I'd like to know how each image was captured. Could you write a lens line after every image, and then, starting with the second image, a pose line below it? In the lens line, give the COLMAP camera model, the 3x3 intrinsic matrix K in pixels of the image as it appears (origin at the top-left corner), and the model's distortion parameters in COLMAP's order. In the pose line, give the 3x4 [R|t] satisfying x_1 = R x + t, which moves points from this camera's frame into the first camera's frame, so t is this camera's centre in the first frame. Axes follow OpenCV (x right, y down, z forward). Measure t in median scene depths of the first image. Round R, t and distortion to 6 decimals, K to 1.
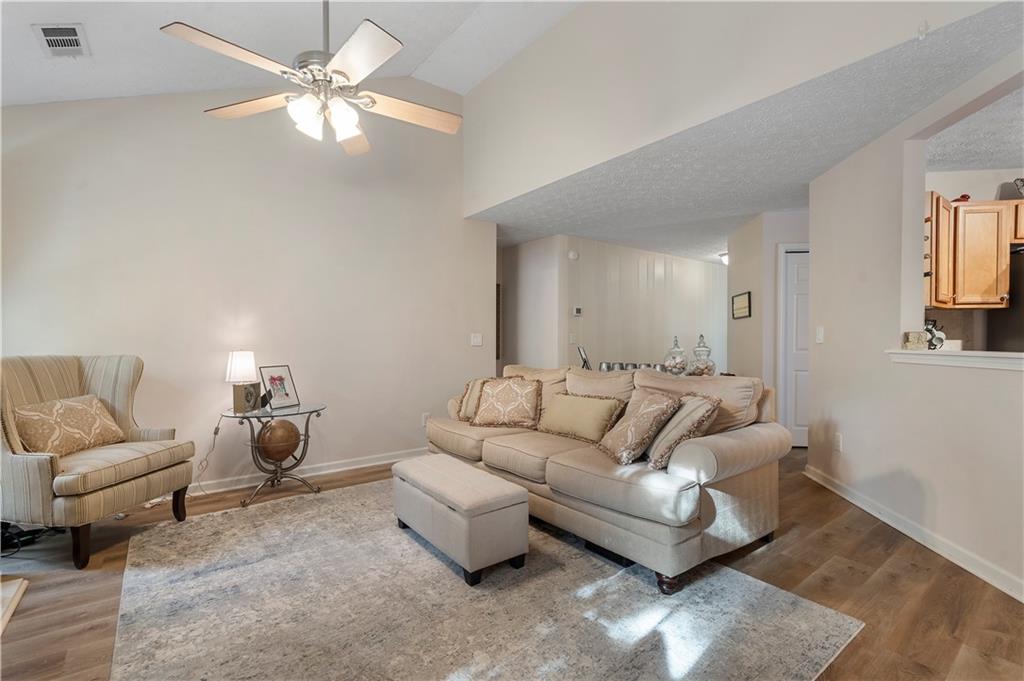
lens RADIAL K [[472.9, 0, 512.0], [0, 472.9, 340.5], [0, 0, 1]] dist [-0.001176, -0.000311]
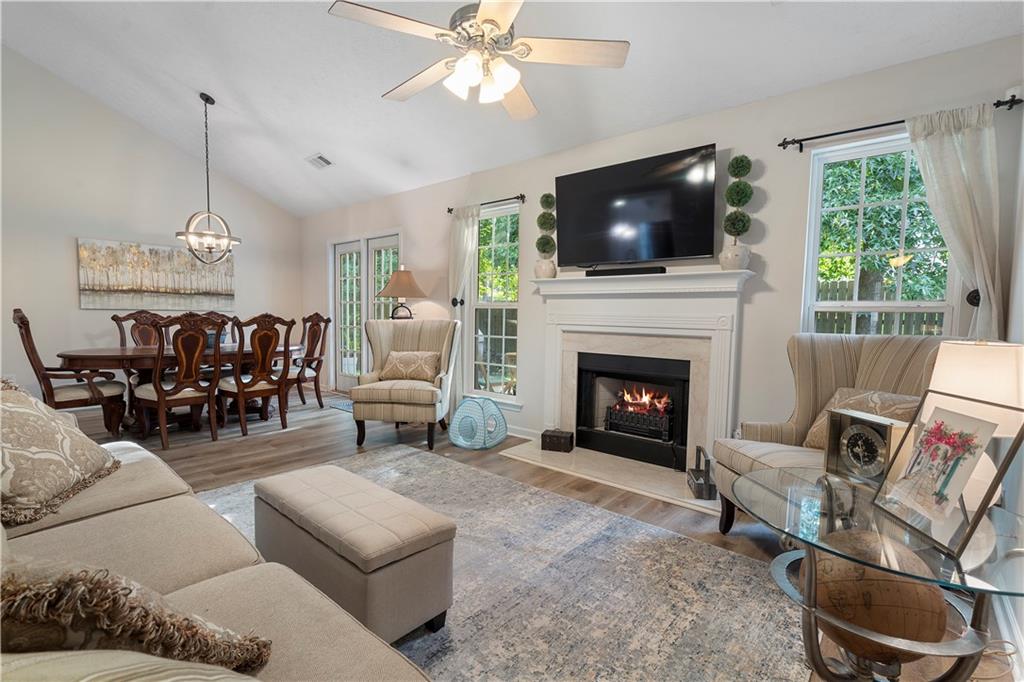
lens RADIAL K [[461.3, 0, 507.6], [0, 461.3, 343.0], [0, 0, 1]] dist [-0.001715, 0.000885]
pose [[-0.979299, 0.000030, -0.202420, -0.198491], [-0.013386, 0.997802, 0.064907, 0.004114], [0.201977, 0.066273, -0.977145, 1.542068]]
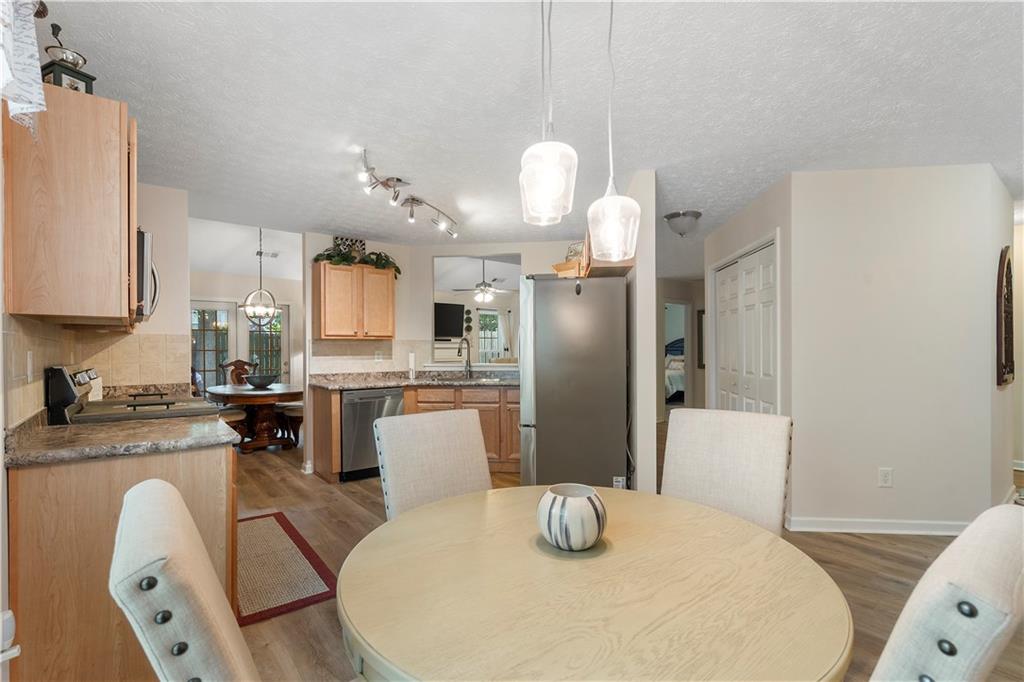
lens RADIAL K [[479.8, 0, 507.6], [0, 479.8, 334.6], [0, 0, 1]] dist [-0.000064, 0.000359]
pose [[0.010883, -0.030732, -0.999468, 2.759189], [0.005525, 0.999514, -0.030674, -0.033997], [0.999926, -0.005188, 0.011048, 0.906447]]
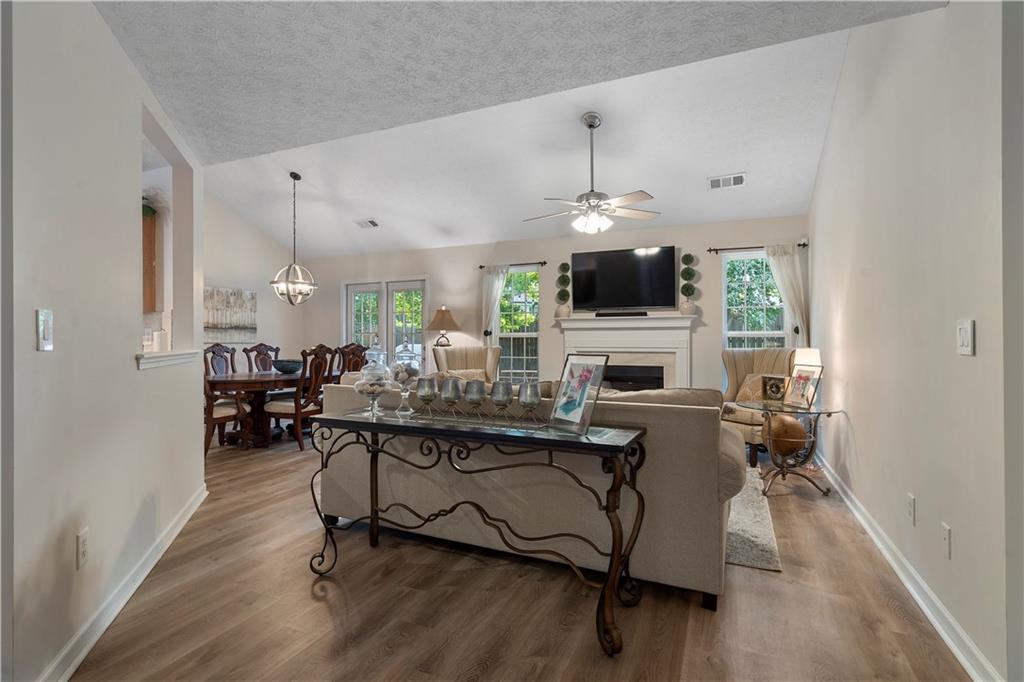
lens RADIAL K [[479.8, 0, 507.6], [0, 479.8, 334.6], [0, 0, 1]] dist [-0.000064, 0.000359]
pose [[-0.884053, -0.001032, -0.467385, 0.640496], [0.003765, 0.999949, -0.009328, -0.002649], [0.467371, -0.010006, -0.884005, 2.000694]]
